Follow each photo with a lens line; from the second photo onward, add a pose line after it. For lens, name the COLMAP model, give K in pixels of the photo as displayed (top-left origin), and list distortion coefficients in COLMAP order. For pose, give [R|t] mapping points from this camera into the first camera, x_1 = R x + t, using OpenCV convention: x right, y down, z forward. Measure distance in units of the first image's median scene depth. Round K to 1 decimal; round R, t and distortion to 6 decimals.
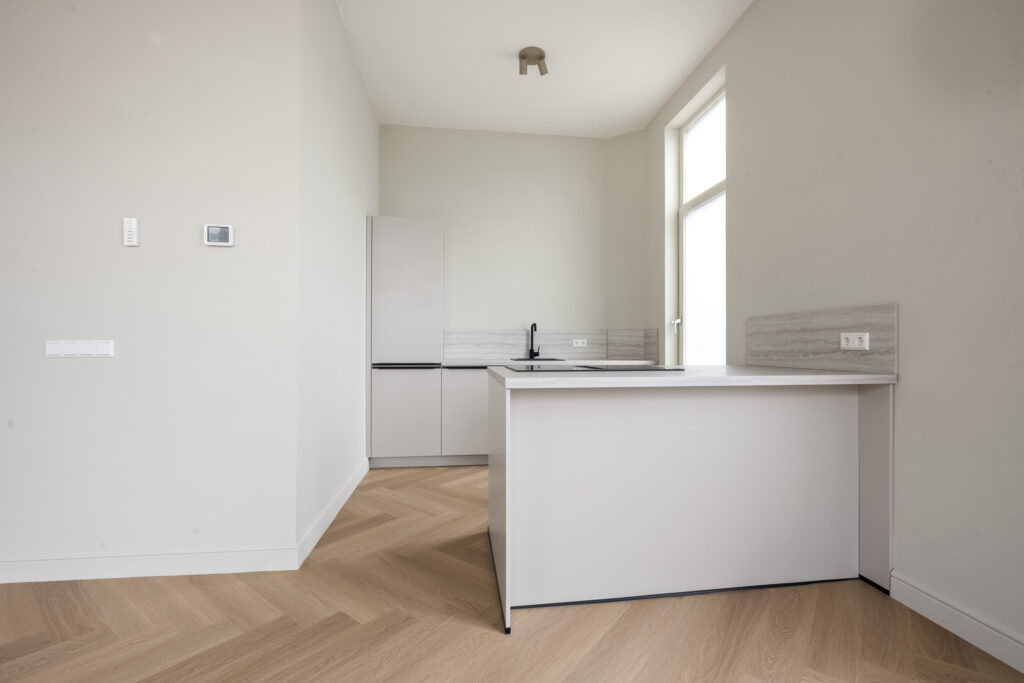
lens RADIAL K [[455.9, 0, 514.2], [0, 455.9, 341.5], [0, 0, 1]] dist [-0.020552, 0.000484]
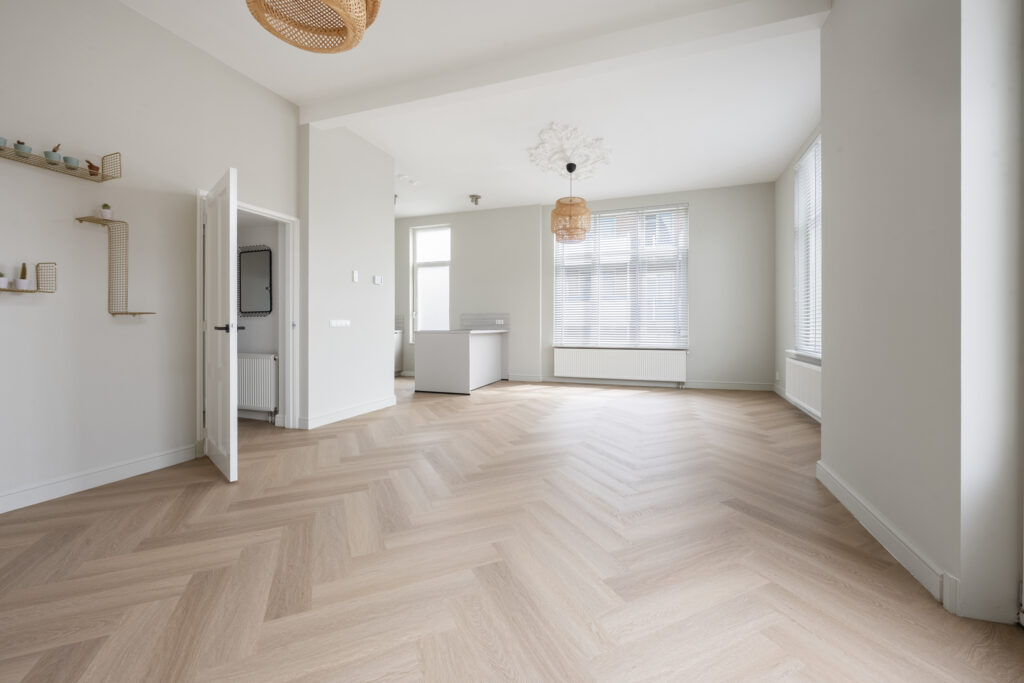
lens RADIAL K [[411.3, 0, 513.4], [0, 411.3, 327.8], [0, 0, 1]] dist [-0.008674, -0.000706]
pose [[0.457493, -0.008056, 0.889176, -1.295557], [-0.004745, 0.999923, 0.011501, 0.004900], [-0.889200, -0.009481, 0.457420, -0.421416]]
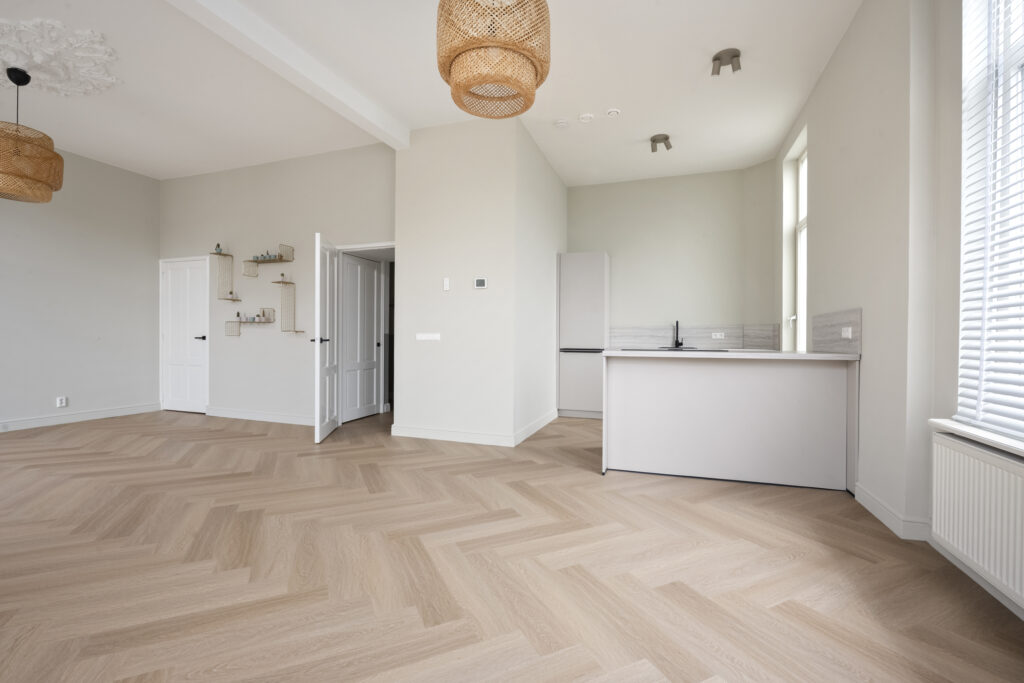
lens RADIAL K [[445.0, 0, 516.3], [0, 445.0, 338.9], [0, 0, 1]] dist [0.010106, 0.000073]
pose [[0.895405, 0.003212, -0.445241, 0.226977], [-0.000274, 0.999978, 0.006661, 0.004963], [0.445252, -0.005842, 0.895386, -0.422297]]
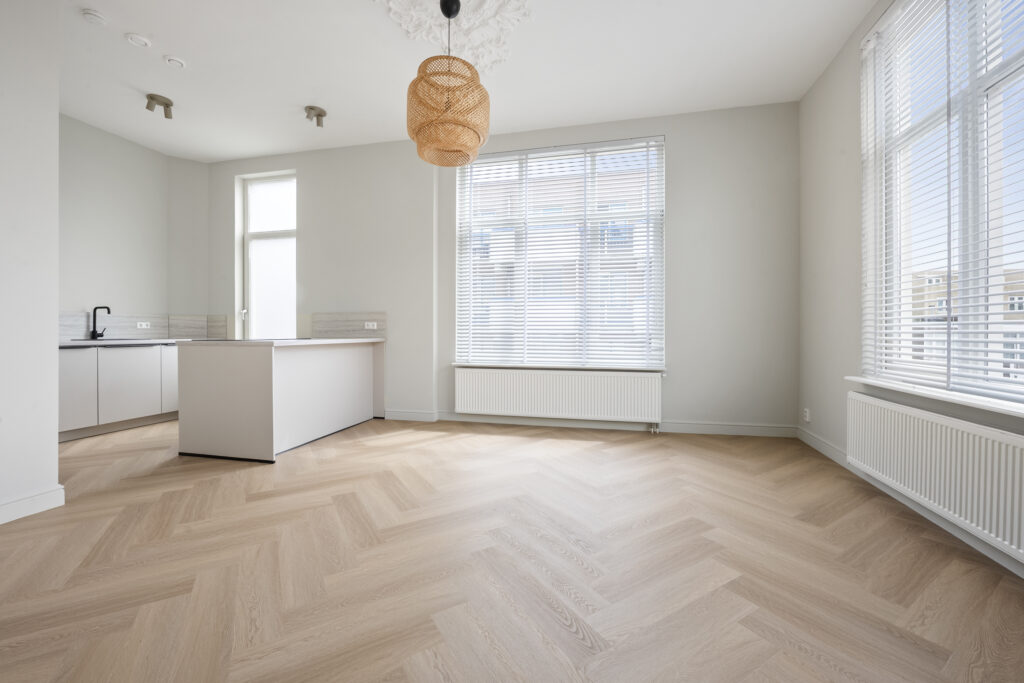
lens RADIAL K [[411.3, 0, 513.6], [0, 411.3, 337.2], [0, 0, 1]] dist [-0.008674, -0.000706]
pose [[0.349015, -0.012904, 0.937028, -0.592987], [-0.008282, 0.999824, 0.016853, 0.009831], [-0.937081, -0.013642, 0.348846, -0.294827]]
